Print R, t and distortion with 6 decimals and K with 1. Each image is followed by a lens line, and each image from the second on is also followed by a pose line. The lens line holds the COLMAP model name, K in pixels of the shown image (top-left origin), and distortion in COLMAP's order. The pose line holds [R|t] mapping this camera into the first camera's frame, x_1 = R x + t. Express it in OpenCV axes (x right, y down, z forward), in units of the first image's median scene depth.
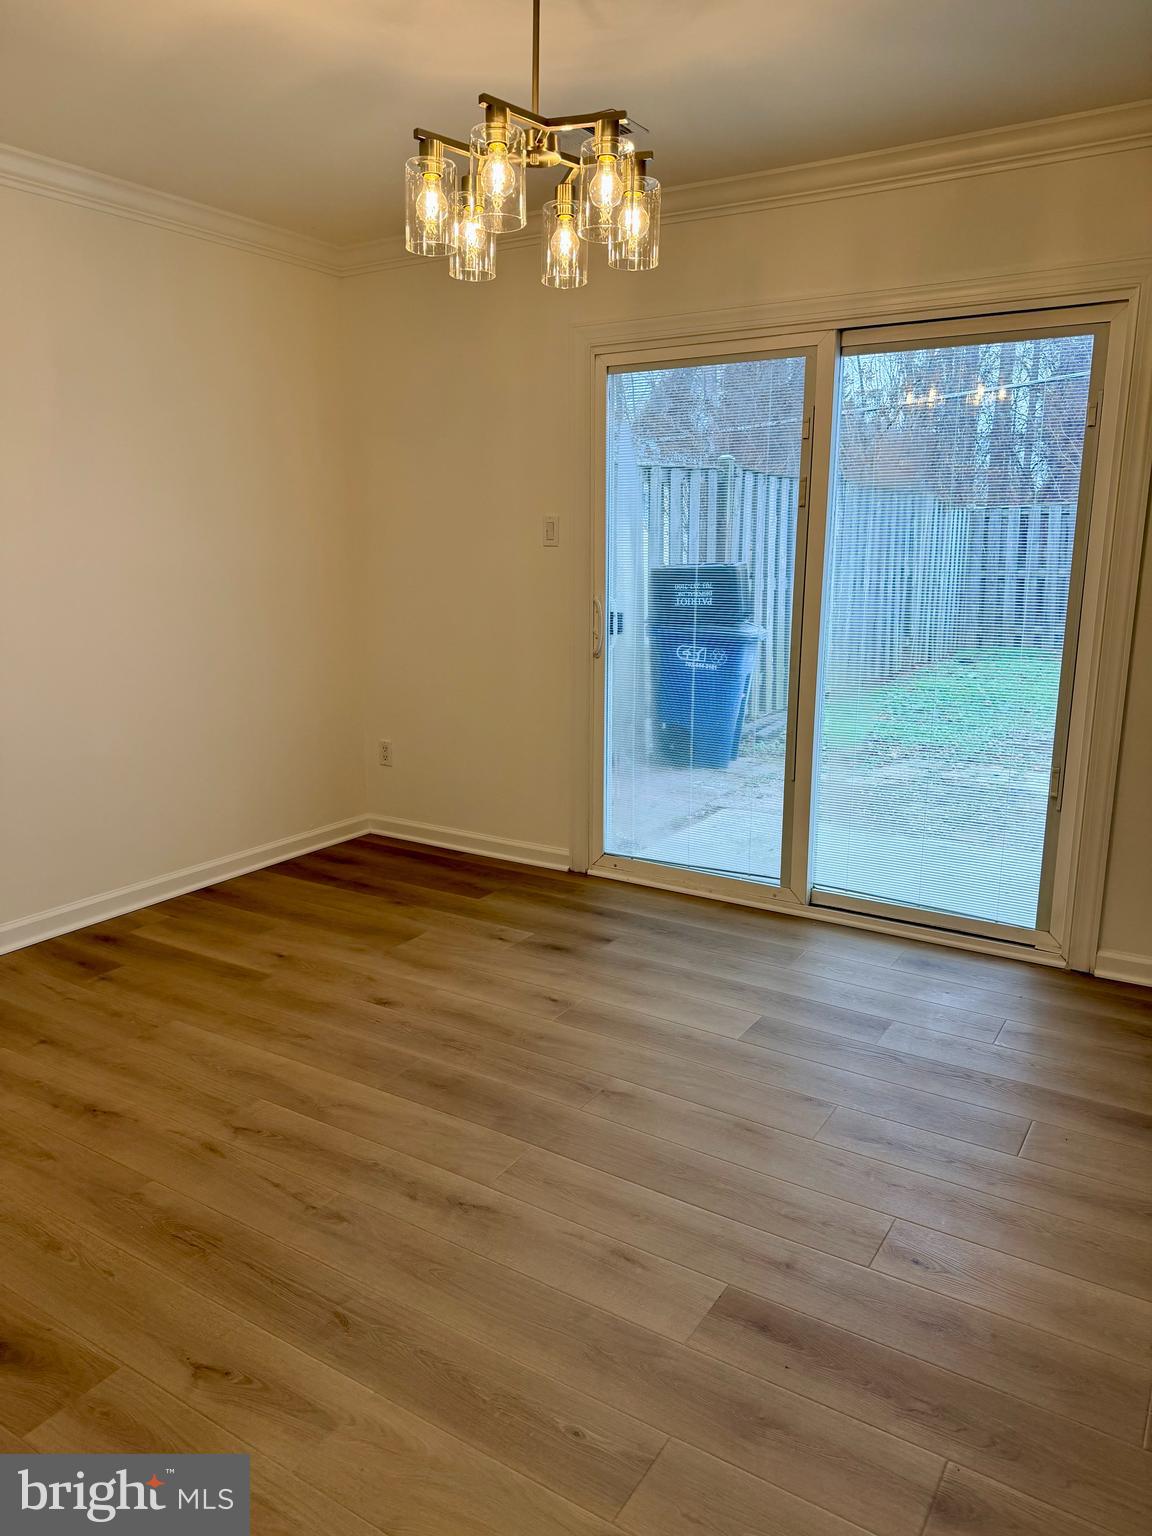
lens RADIAL K [[1075.0, 0, 570.1], [0, 1075.0, 770.4], [0, 0, 1]] dist [0.131287, -0.218218]
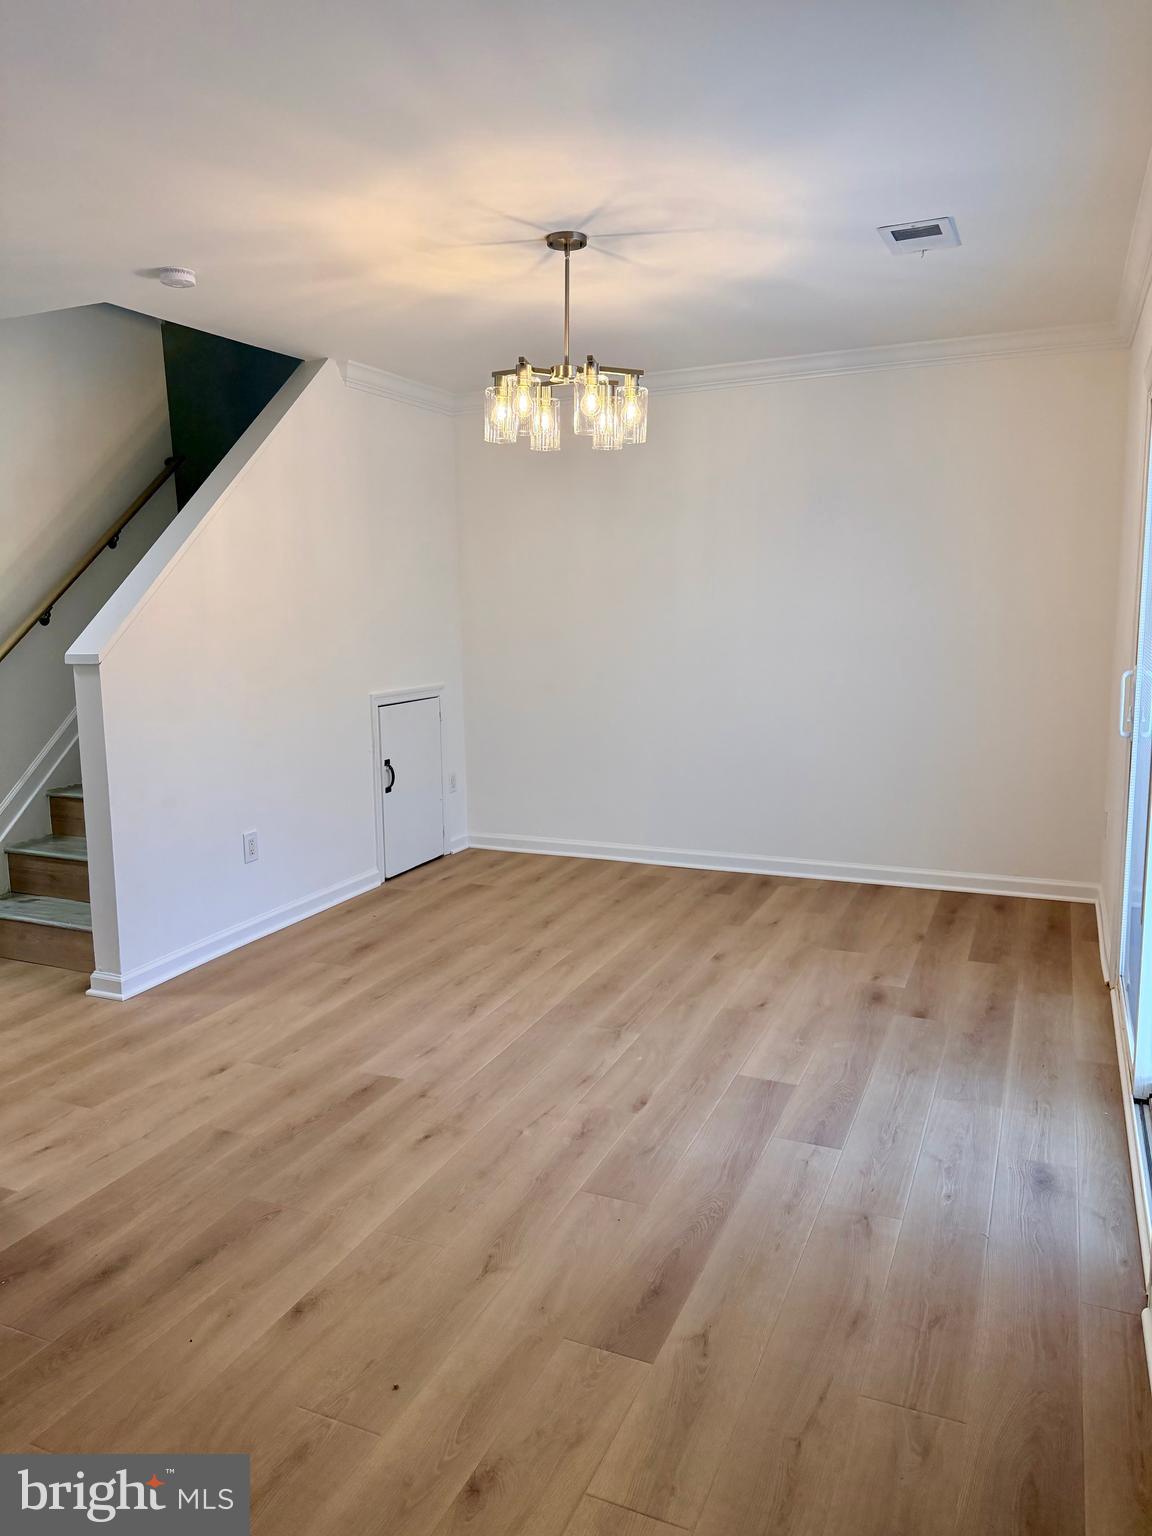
lens RADIAL K [[1075.7, 0, 576.0], [0, 1075.7, 768.0], [0, 0, 1]] dist [0.119771, -0.185461]
pose [[0.145060, 0.150134, -0.977966, 0.957166], [-0.191041, 0.974071, 0.121199, -0.125943], [0.970804, 0.169251, 0.169981, 0.508195]]
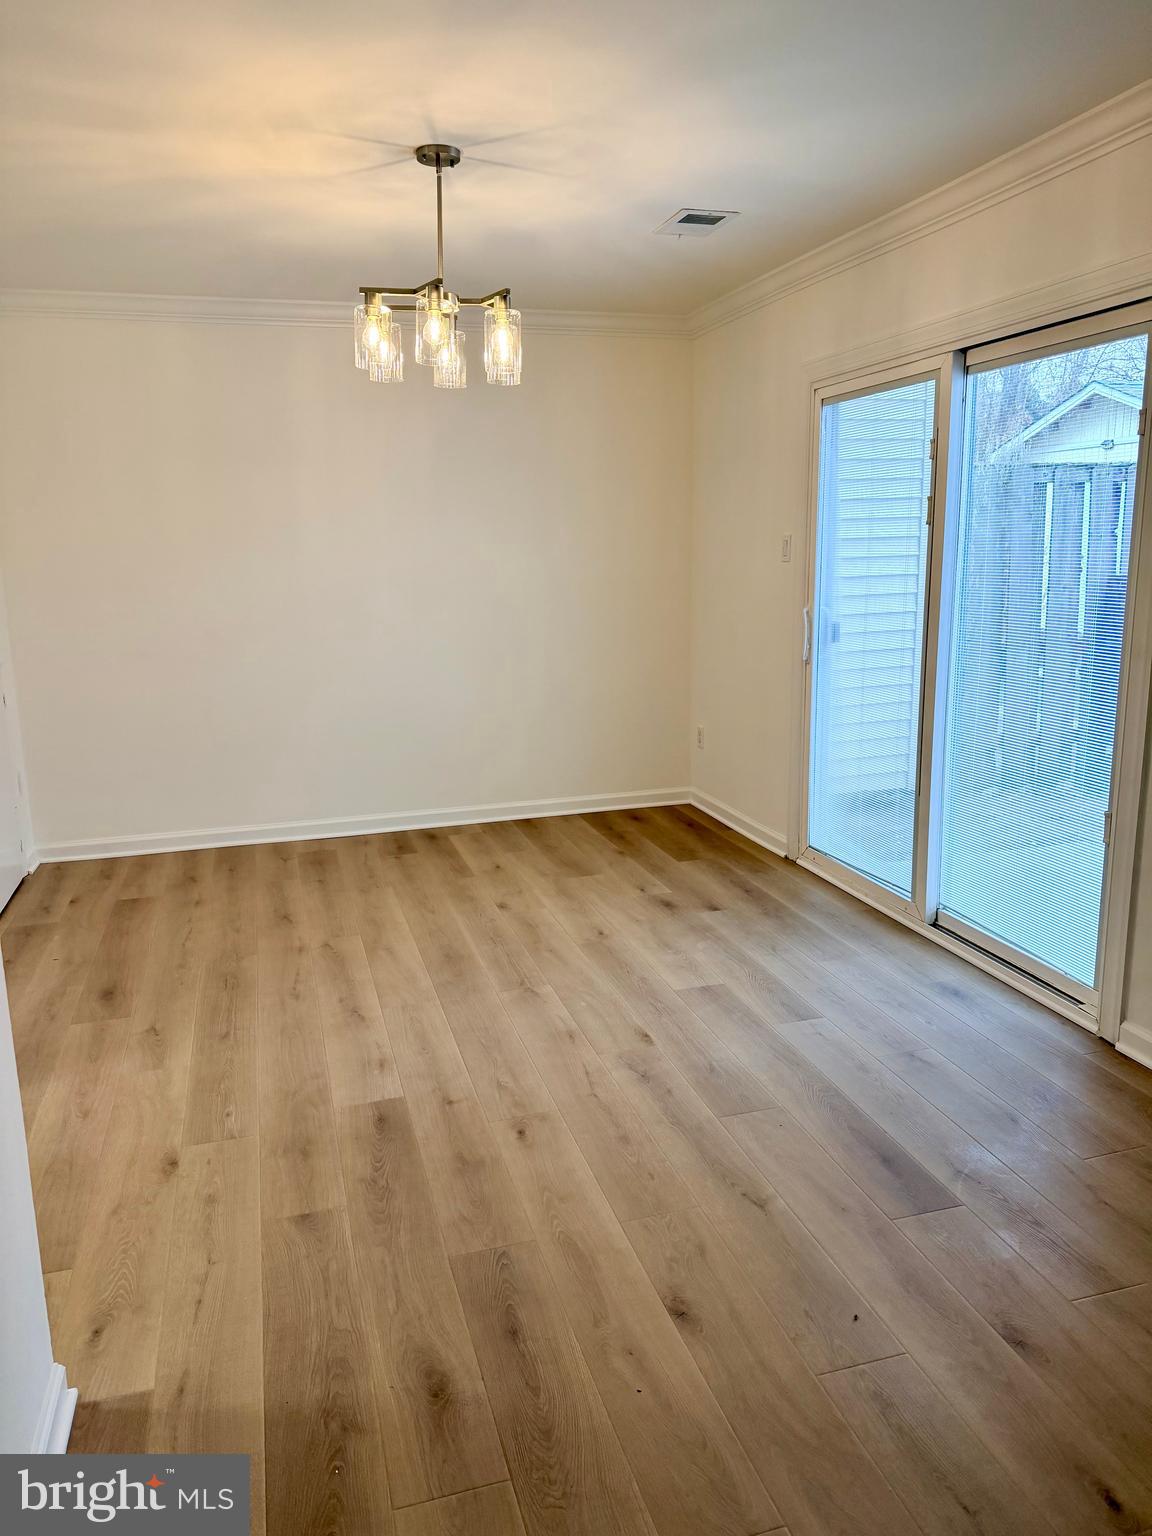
lens RADIAL K [[1075.7, 0, 576.0], [0, 1075.7, 768.0], [0, 0, 1]] dist [0.119771, -0.185461]
pose [[0.753054, 0.119878, -0.646945, 0.671100], [-0.119567, 0.991824, 0.044606, -0.025505], [0.647003, 0.043762, 0.761231, 0.024742]]
